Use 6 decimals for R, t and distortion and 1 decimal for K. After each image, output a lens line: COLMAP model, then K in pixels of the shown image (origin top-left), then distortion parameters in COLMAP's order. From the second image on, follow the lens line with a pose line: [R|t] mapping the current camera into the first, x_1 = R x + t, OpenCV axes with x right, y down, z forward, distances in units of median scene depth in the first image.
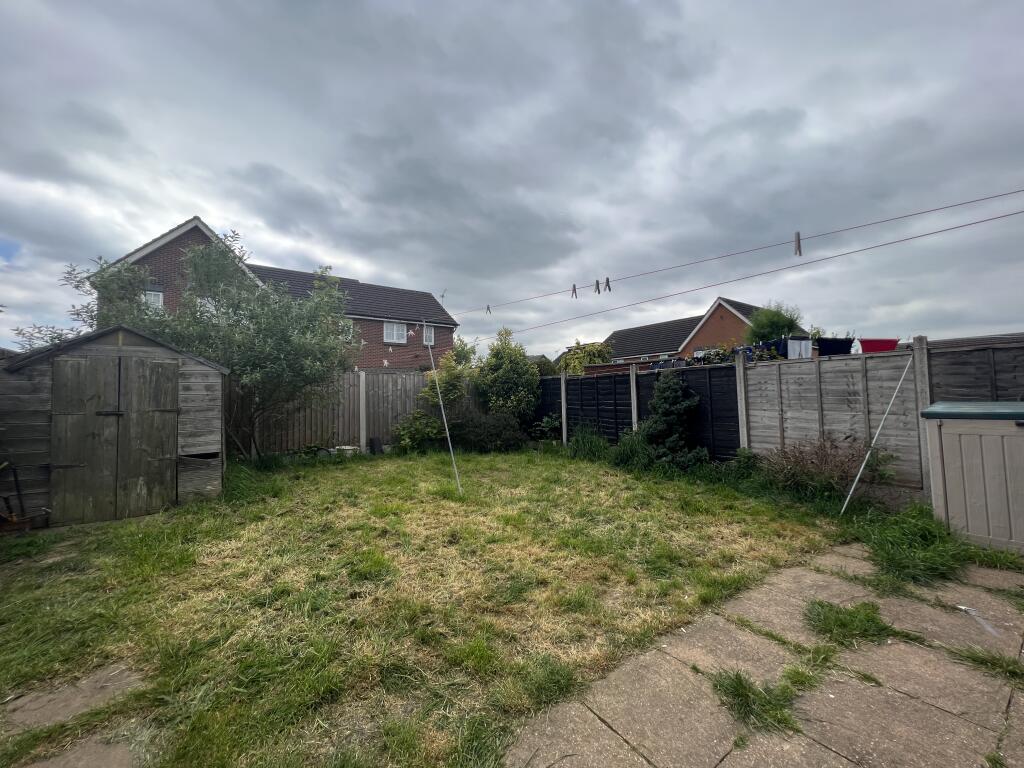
lens RADIAL K [[410.7, 0, 506.6], [0, 410.7, 379.4], [0, 0, 1]] dist [-0.000935, 0.001048]
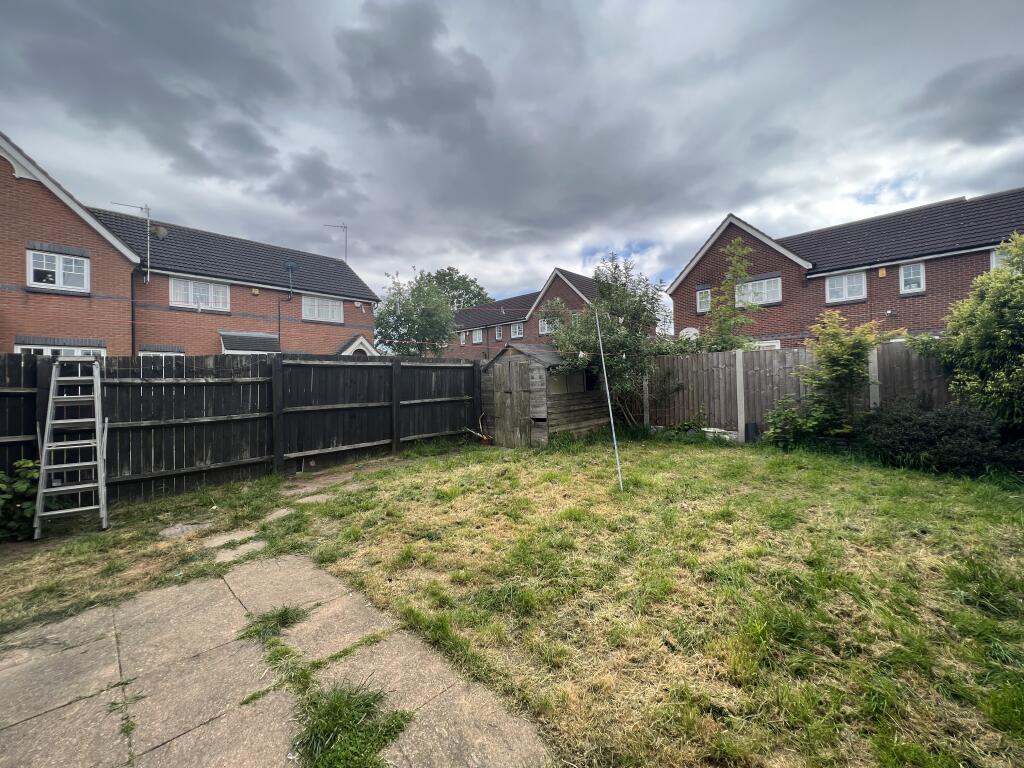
lens RADIAL K [[410.7, 0, 512.4], [0, 410.7, 379.4], [0, 0, 1]] dist [-0.000935, 0.001048]
pose [[0.182646, -0.002289, -0.983176, 0.483152], [0.067993, 0.997633, 0.010309, 0.004195], [0.980825, -0.068732, 0.182370, 0.367730]]
